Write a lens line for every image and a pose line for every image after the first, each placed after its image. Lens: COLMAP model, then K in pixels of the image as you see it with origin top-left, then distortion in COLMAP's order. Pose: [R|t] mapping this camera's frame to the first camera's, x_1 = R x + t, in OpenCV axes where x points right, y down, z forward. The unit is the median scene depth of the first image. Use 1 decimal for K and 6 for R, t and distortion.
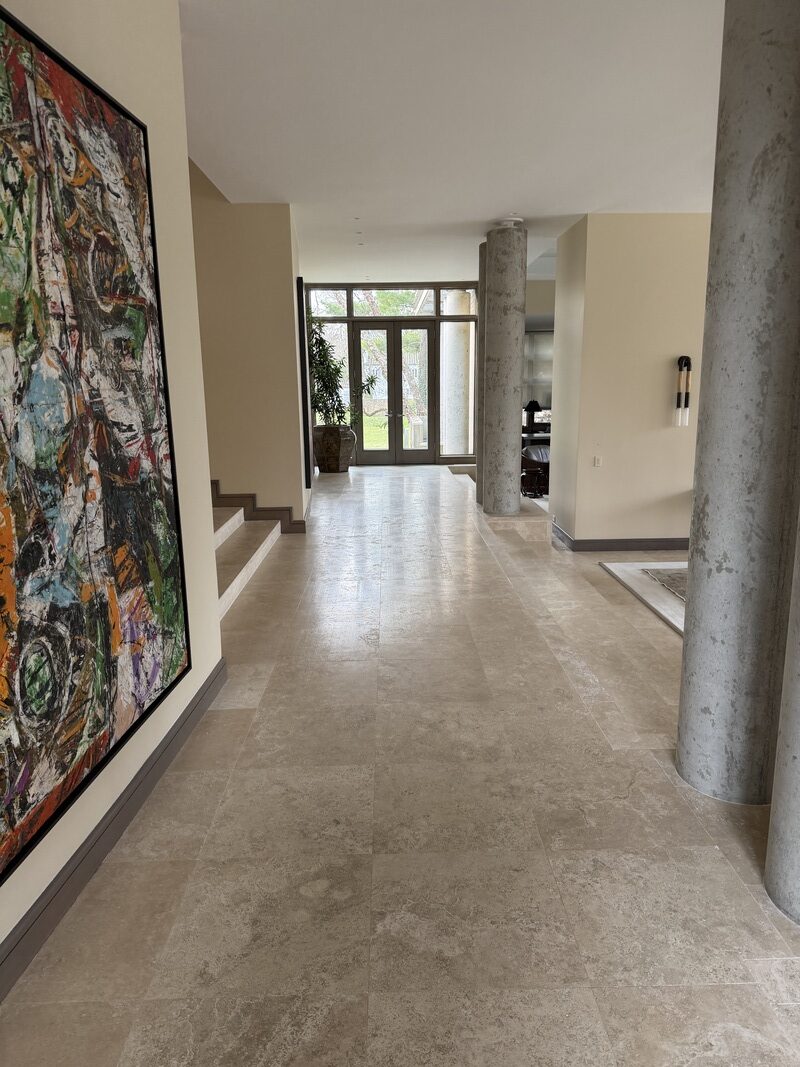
lens RADIAL K [[730.7, 0, 408.2], [0, 730.7, 529.1], [0, 0, 1]] dist [-0.002648, -0.021287]
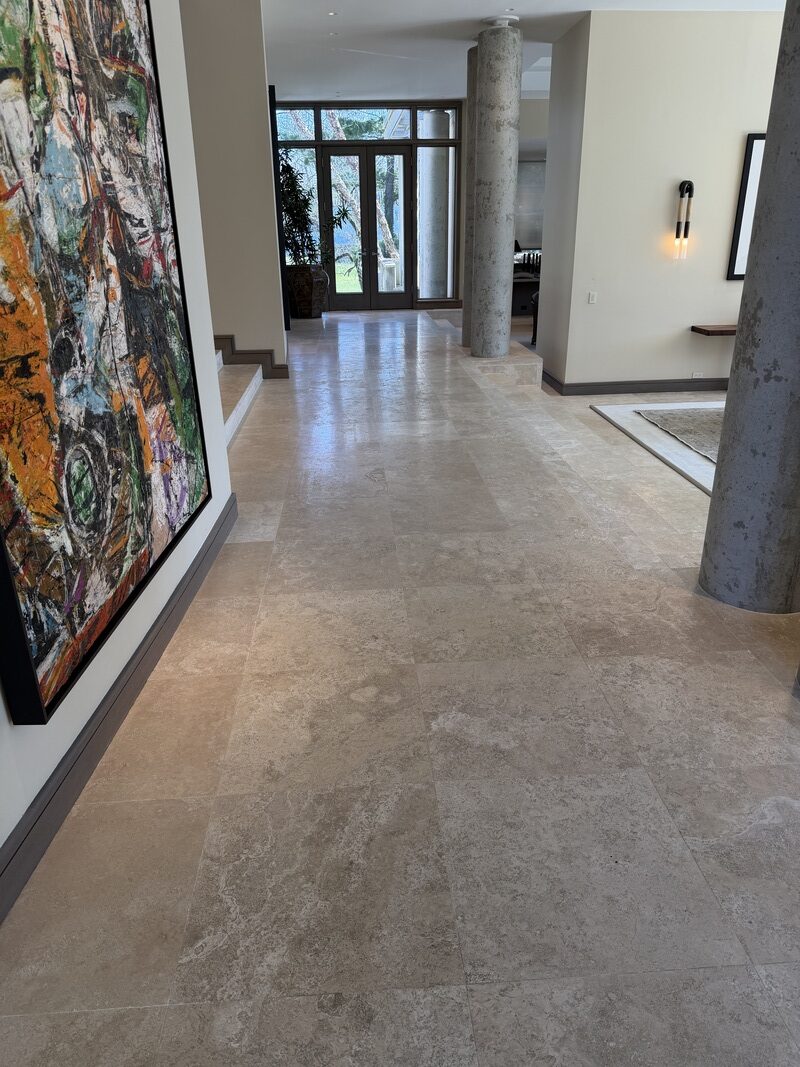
lens RADIAL K [[730.7, 0, 391.5], [0, 730.7, 535.6], [0, 0, 1]] dist [-0.002648, -0.021287]
pose [[0.999353, -0.019193, 0.030416, -0.108152], [0.012922, 0.980845, 0.194362, 0.068889], [-0.033564, -0.193843, 0.980458, 0.036208]]
